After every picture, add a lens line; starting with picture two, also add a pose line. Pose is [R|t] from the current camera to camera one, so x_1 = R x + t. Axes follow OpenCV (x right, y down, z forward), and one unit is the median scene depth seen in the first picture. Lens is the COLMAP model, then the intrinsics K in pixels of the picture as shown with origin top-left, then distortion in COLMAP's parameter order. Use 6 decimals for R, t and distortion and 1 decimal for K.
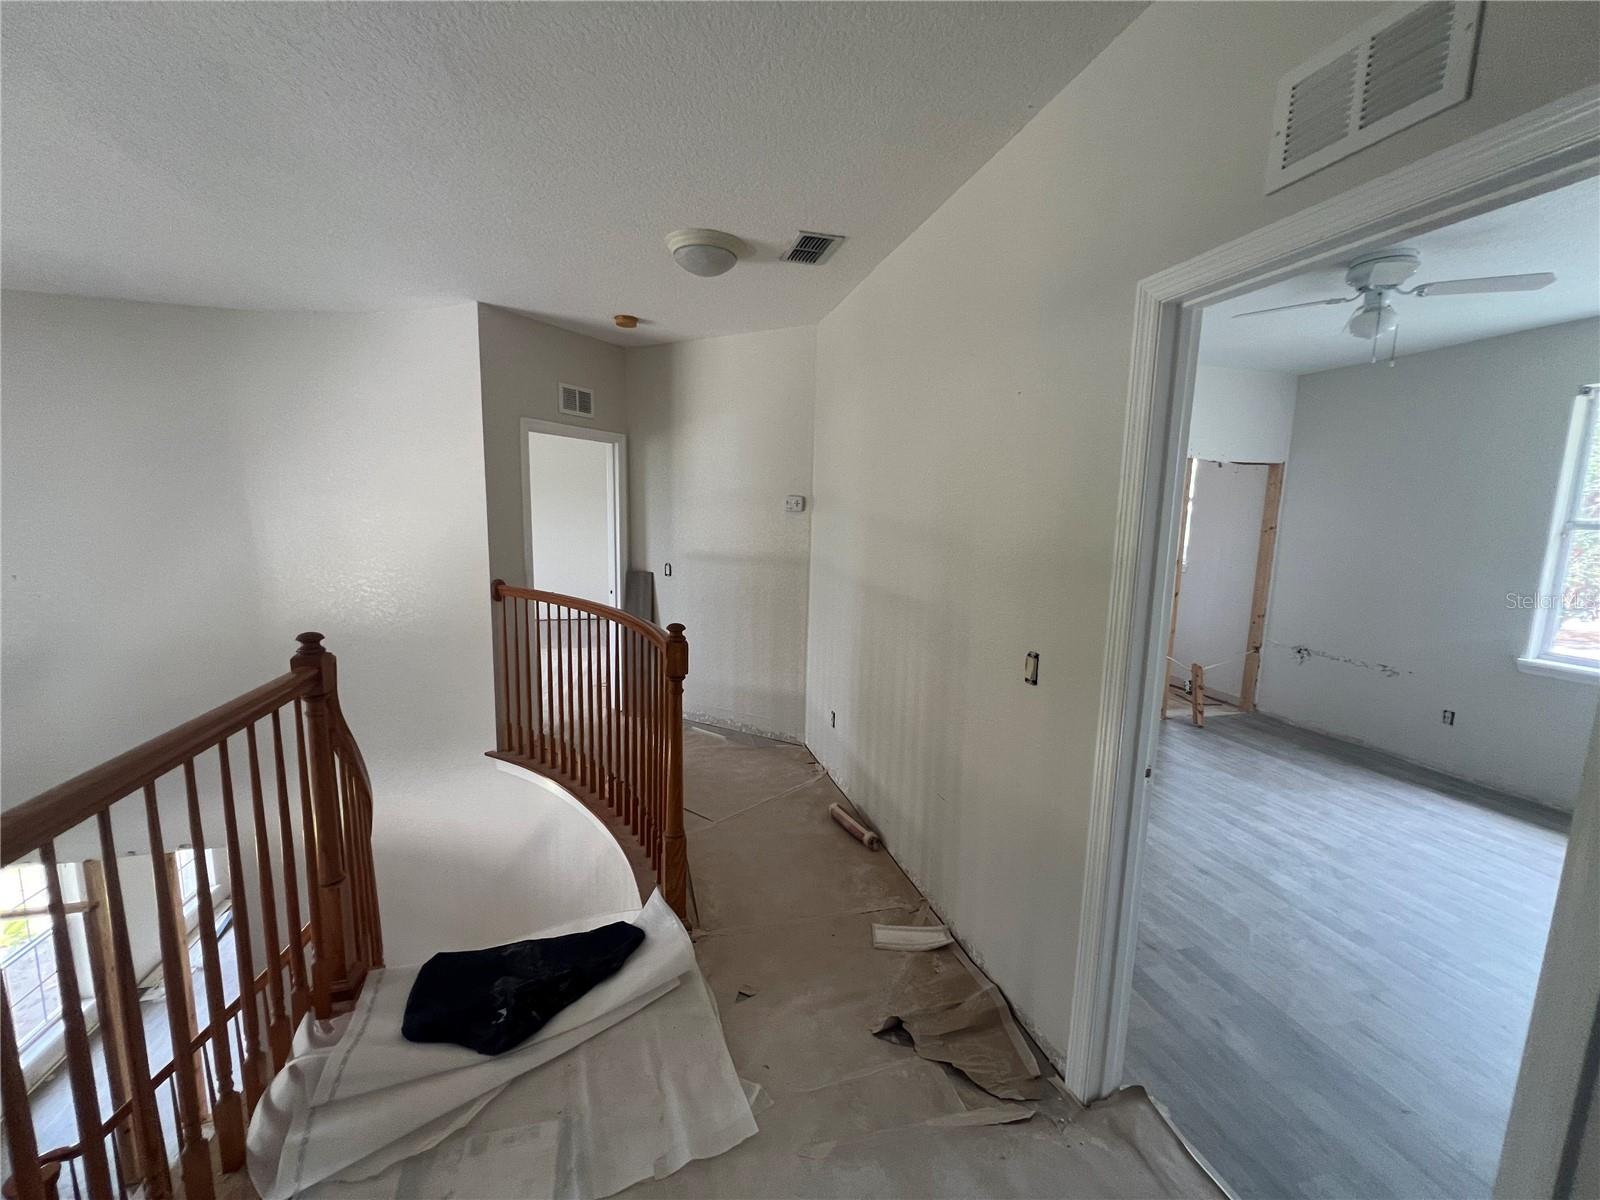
lens RADIAL K [[640.8, 0, 796.8], [0, 640.8, 606.2], [0, 0, 1]] dist [-0.001288, 0.000740]
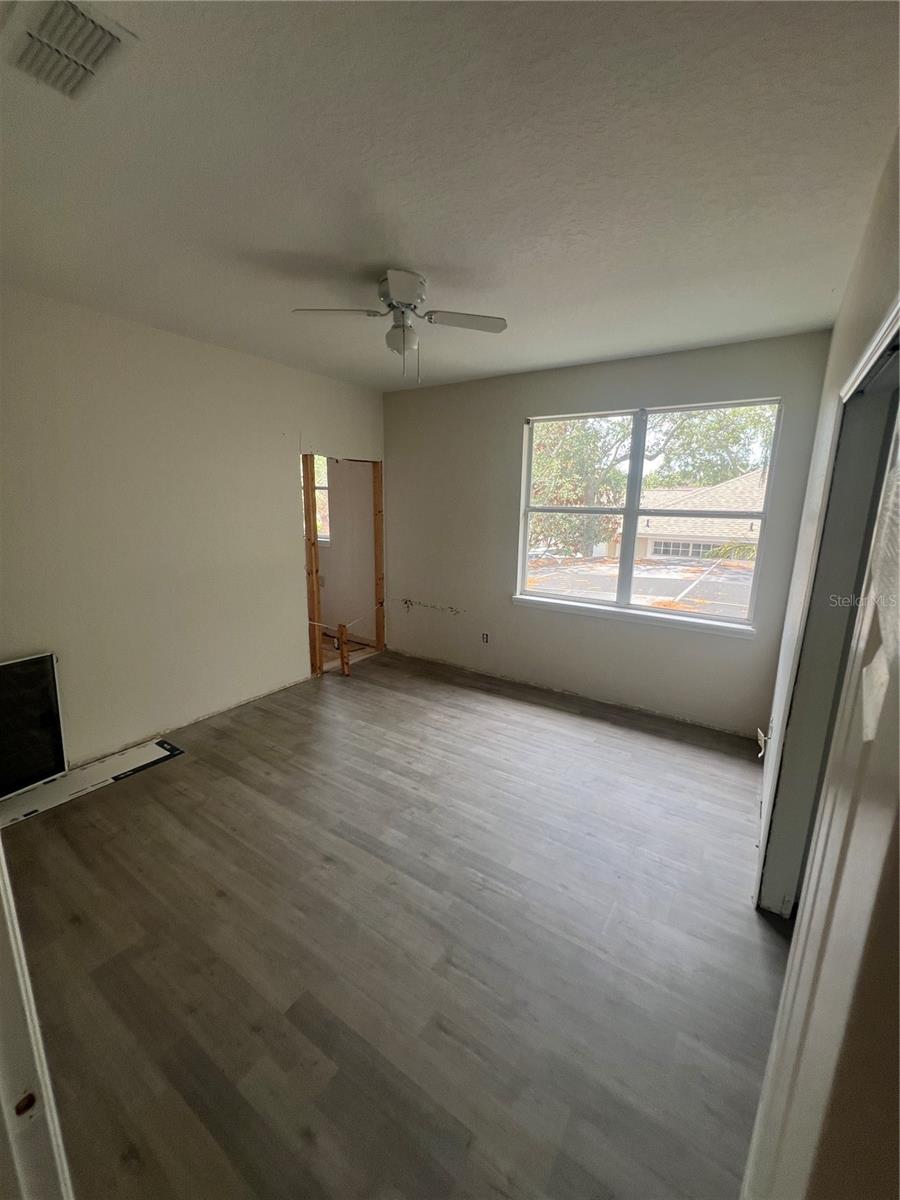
lens RADIAL K [[480.6, 0, 446.6], [0, 480.6, 597.3], [0, 0, 1]] dist [-0.001288, 0.000740]
pose [[0.755400, -0.143777, 0.639295, 0.253797], [0.096332, 0.989397, 0.108687, -0.056205], [-0.648144, -0.020518, 0.761242, 0.212300]]
